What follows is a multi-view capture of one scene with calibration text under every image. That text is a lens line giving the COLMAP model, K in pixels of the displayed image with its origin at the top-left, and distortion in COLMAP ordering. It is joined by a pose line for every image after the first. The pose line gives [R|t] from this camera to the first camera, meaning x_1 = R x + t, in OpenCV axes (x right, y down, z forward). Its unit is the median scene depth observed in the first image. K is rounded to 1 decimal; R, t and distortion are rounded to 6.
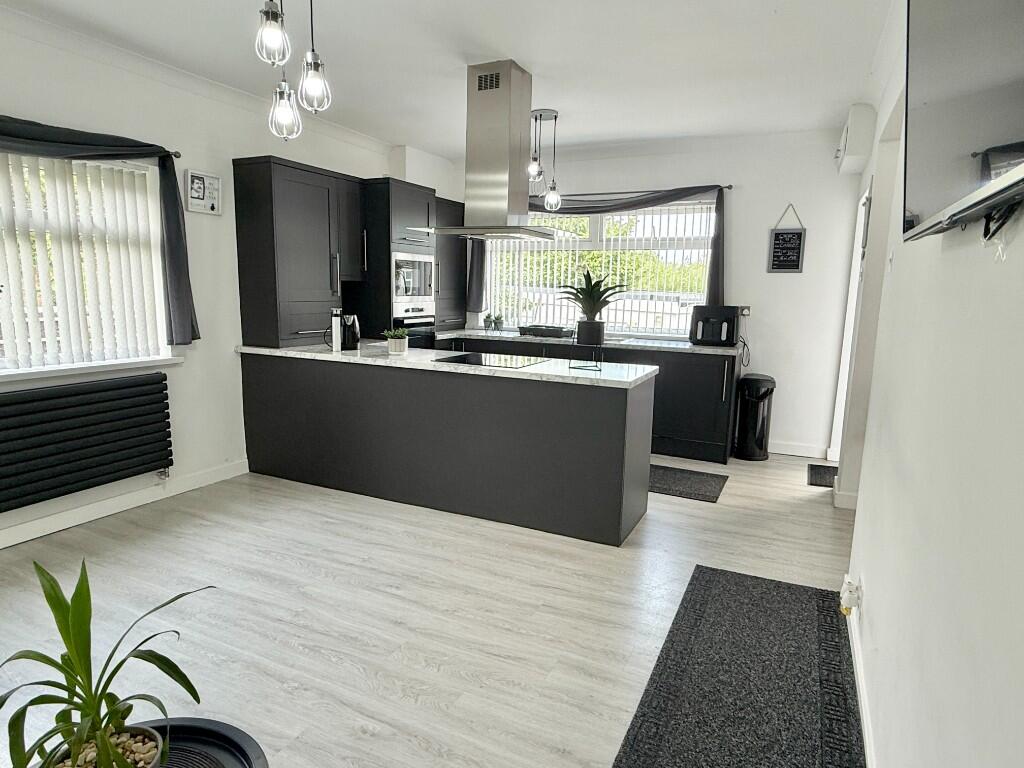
lens RADIAL K [[612.8, 0, 511.7], [0, 612.8, 385.0], [0, 0, 1]] dist [-0.002134, 0.003255]
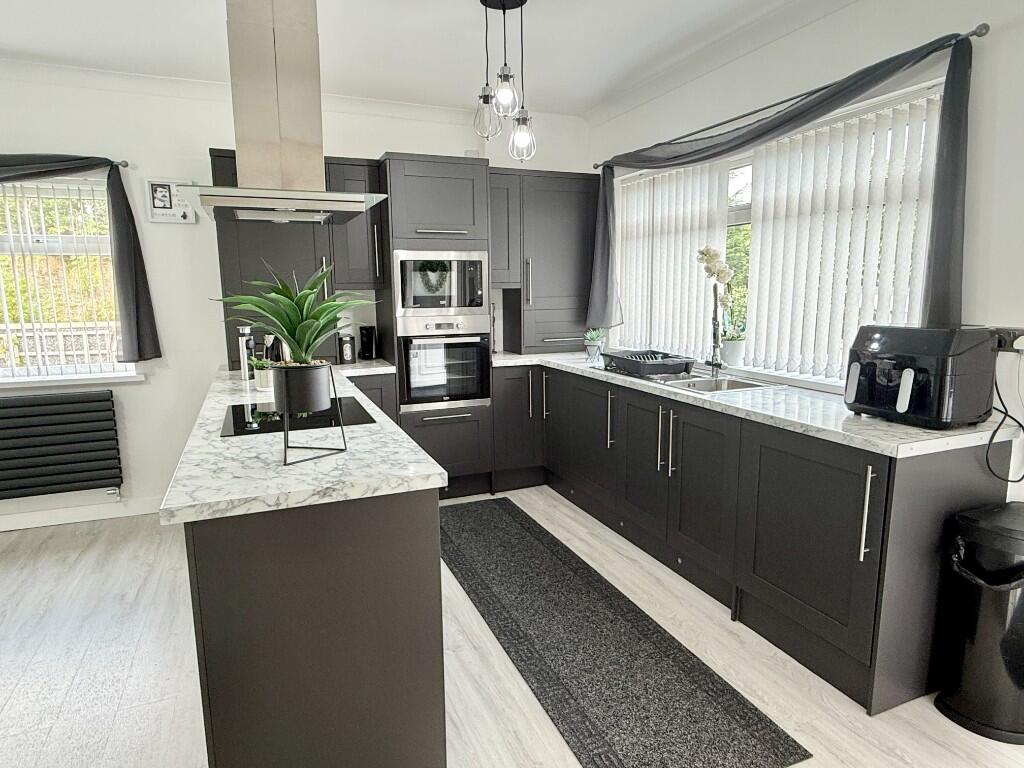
lens RADIAL K [[612.8, 0, 515.2], [0, 612.8, 386.1], [0, 0, 1]] dist [-0.002134, 0.003255]
pose [[0.746368, 0.081065, -0.660578, 0.530003], [-0.081534, 0.996215, 0.030131, -0.103788], [0.660520, 0.031371, 0.750152, 0.655912]]
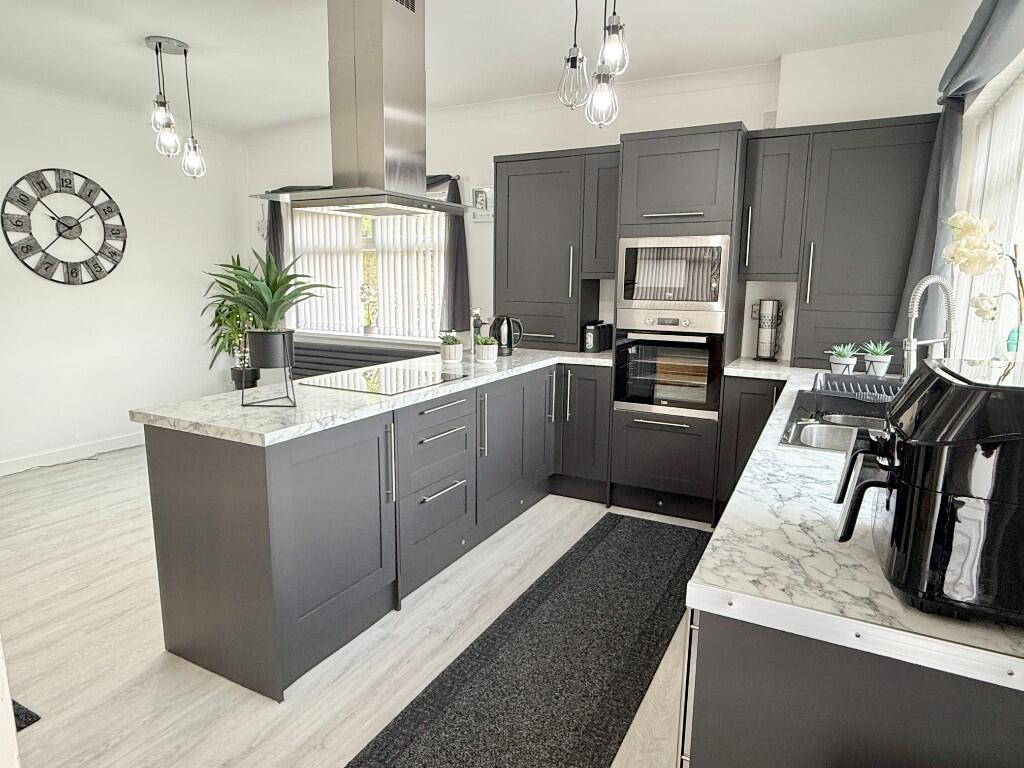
lens RADIAL K [[612.8, 0, 516.0], [0, 612.8, 386.2], [0, 0, 1]] dist [-0.002134, 0.003255]
pose [[-0.036582, 0.151028, -0.987852, 0.672365], [-0.169540, 0.973246, 0.155074, -0.169637], [0.984844, 0.173153, -0.009998, 1.125577]]
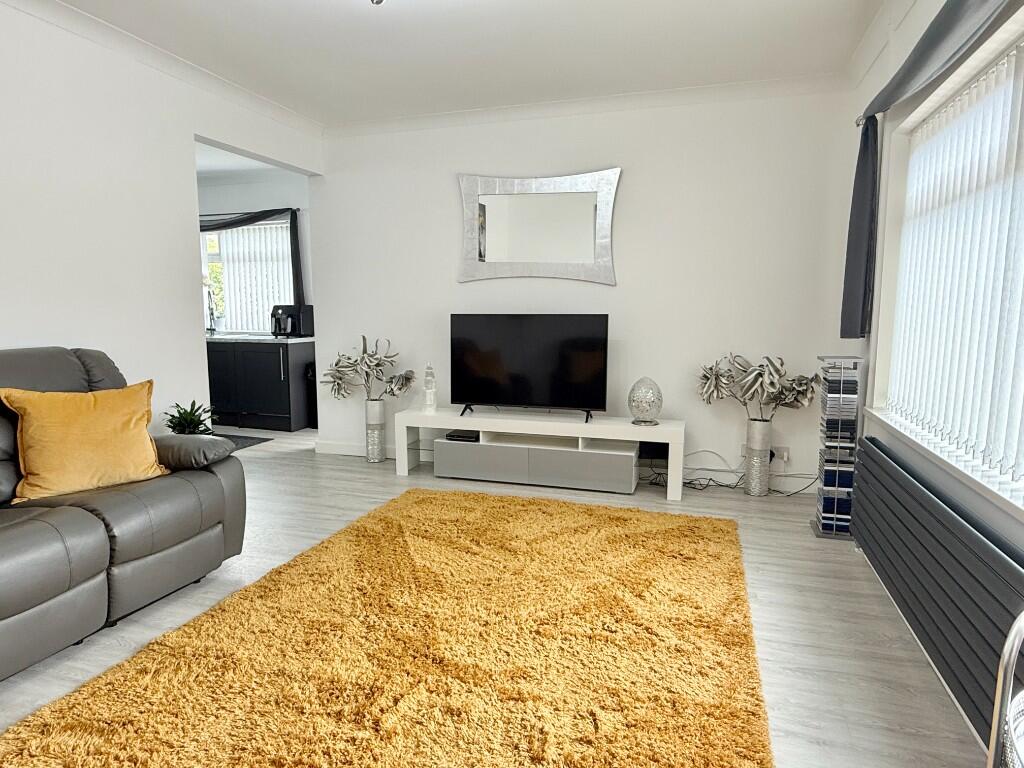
lens RADIAL K [[612.8, 0, 512.4], [0, 612.8, 383.9], [0, 0, 1]] dist [-0.002134, 0.003255]
pose [[0.990847, -0.032470, 0.131023, 0.788300], [0.036951, 0.998808, -0.031909, 0.110471], [-0.129830, 0.036458, 0.990866, -0.356046]]
